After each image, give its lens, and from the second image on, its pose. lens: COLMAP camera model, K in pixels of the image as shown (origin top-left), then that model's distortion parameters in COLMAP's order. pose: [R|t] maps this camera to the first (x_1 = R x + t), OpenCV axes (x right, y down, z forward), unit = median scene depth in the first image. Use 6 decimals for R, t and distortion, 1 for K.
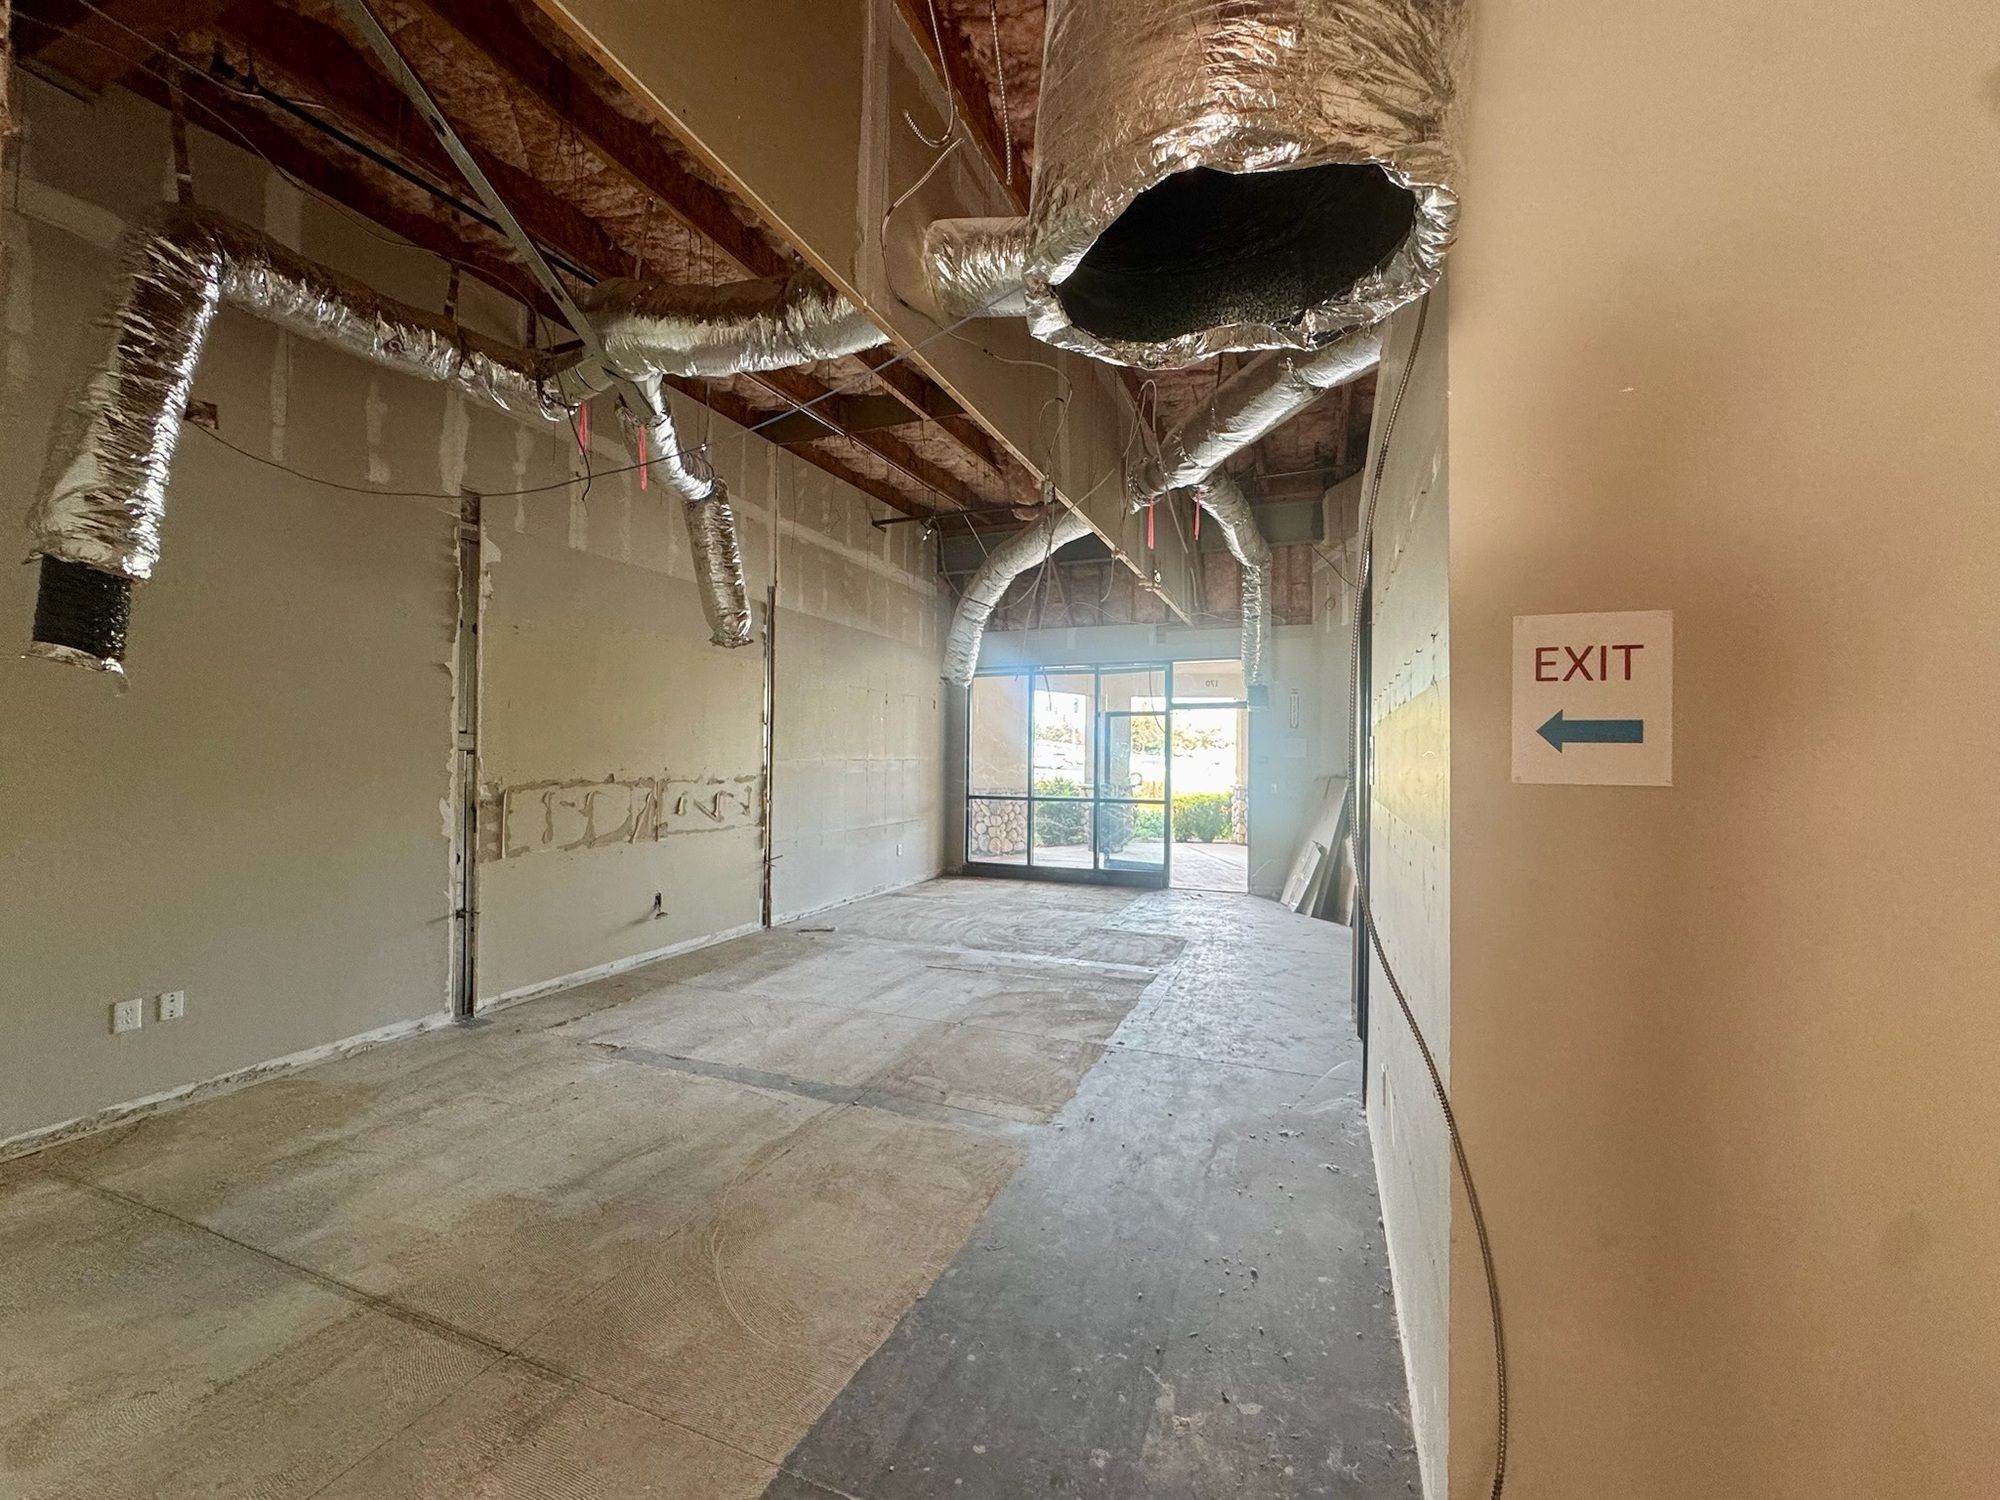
lens RADIAL K [[807.7, 0, 1000.0], [0, 807.7, 750.0], [0, 0, 1]] dist [-0.000319, -0.000034]
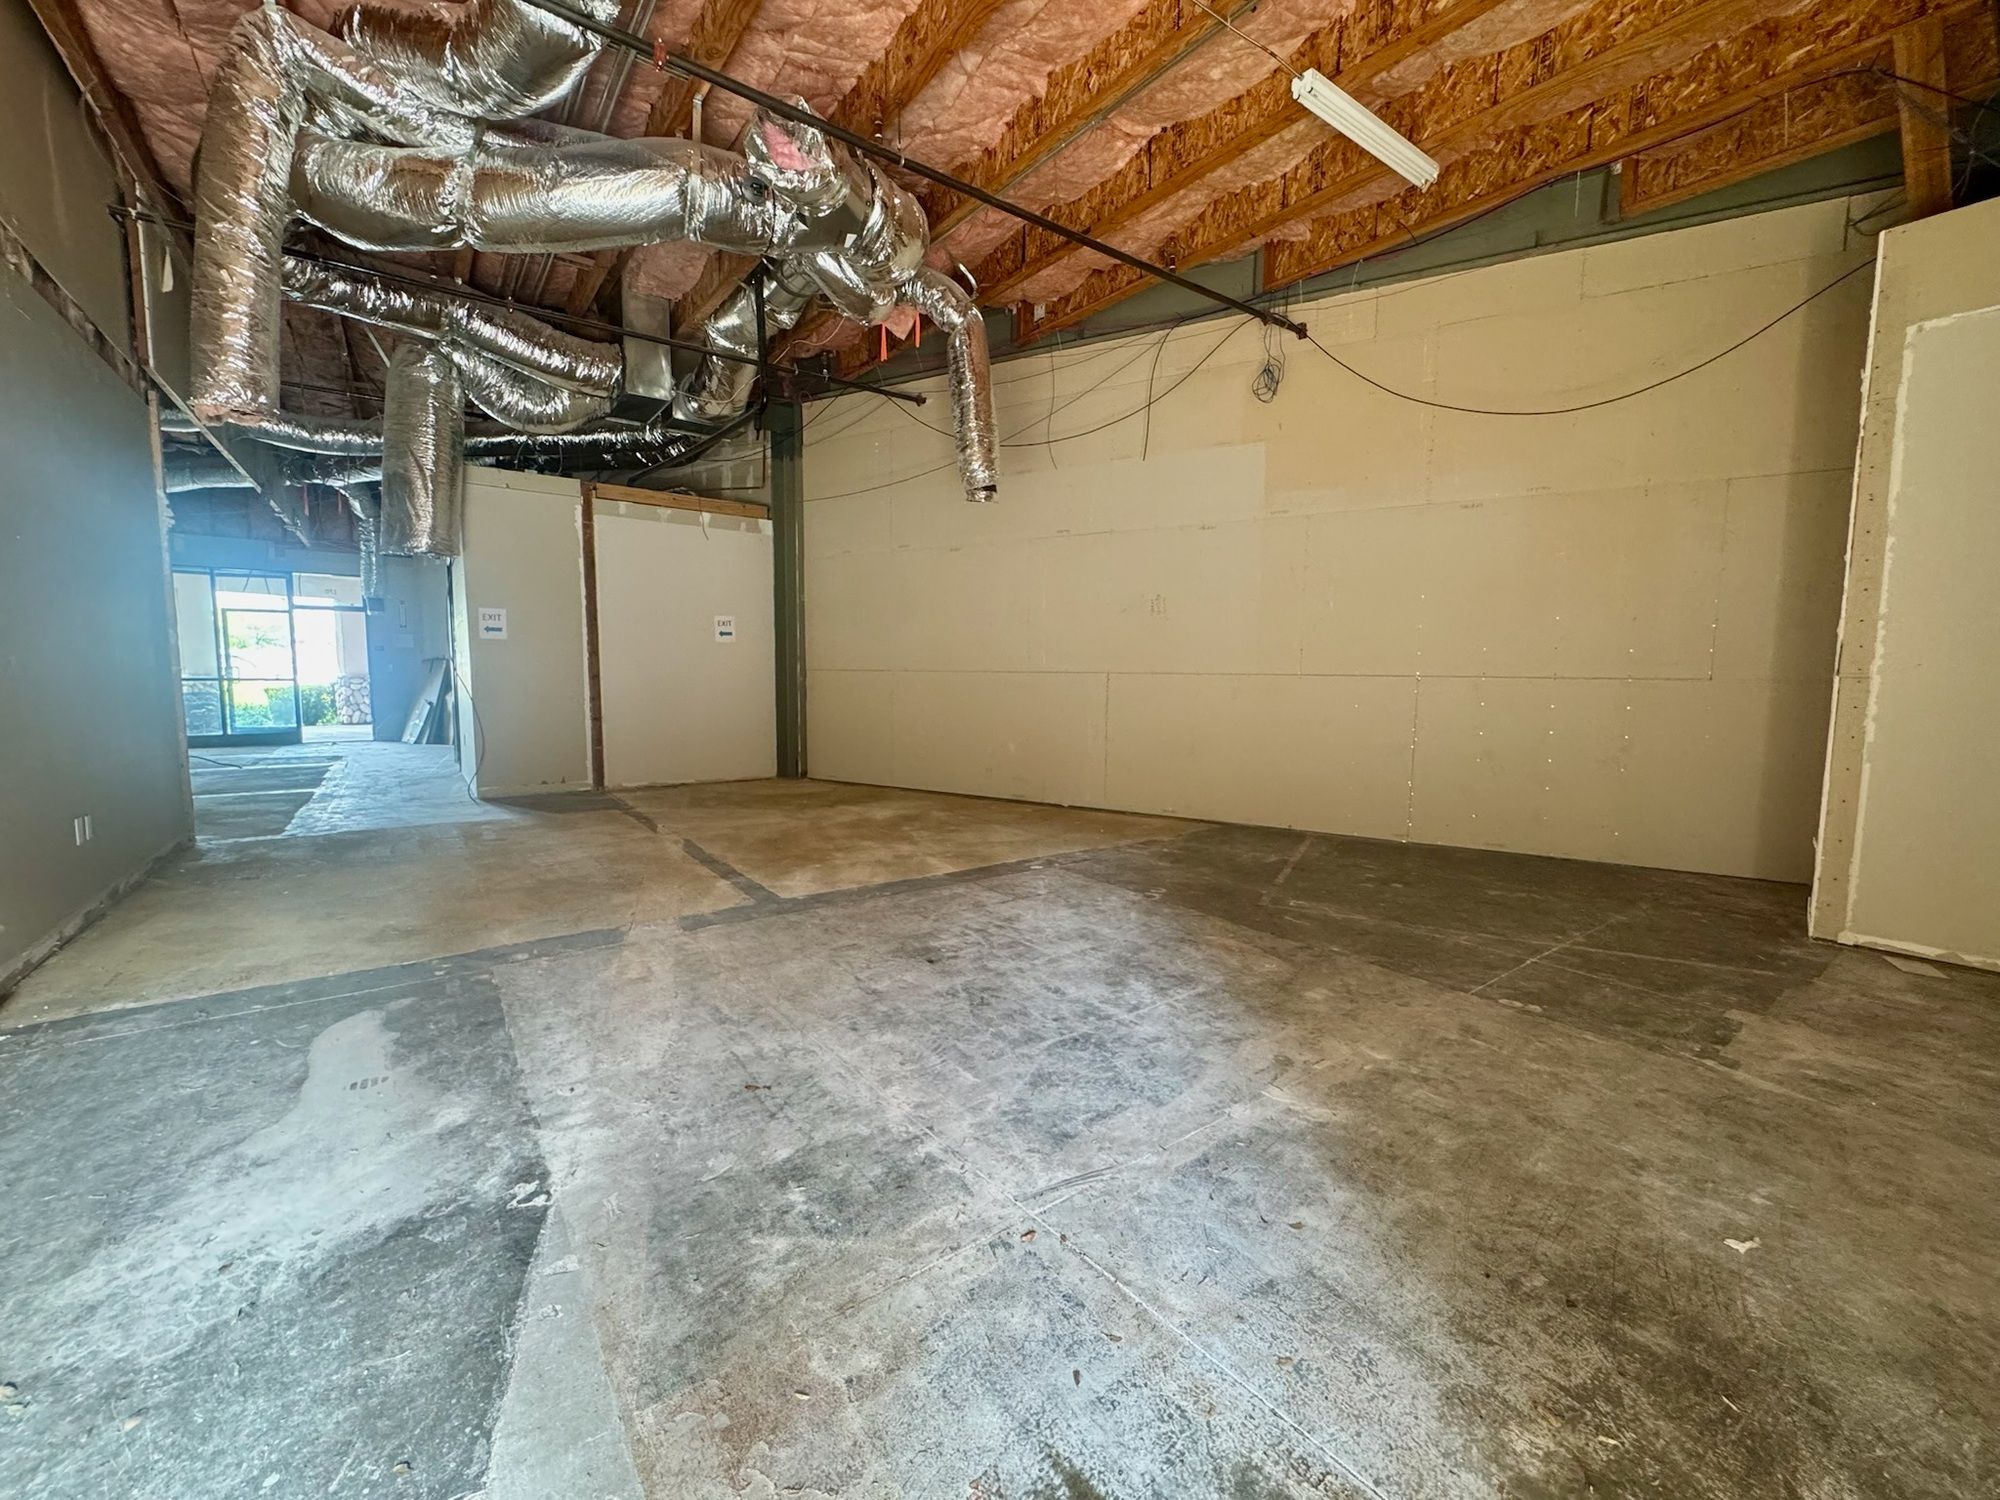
lens RADIAL K [[807.7, 0, 1000.0], [0, 807.7, 750.0], [0, 0, 1]] dist [-0.000319, -0.000034]
pose [[0.532948, -0.081187, 0.842244, -0.344062], [-0.014525, 0.994362, 0.105042, 0.026614], [-0.846024, -0.068216, 0.528763, -0.788451]]
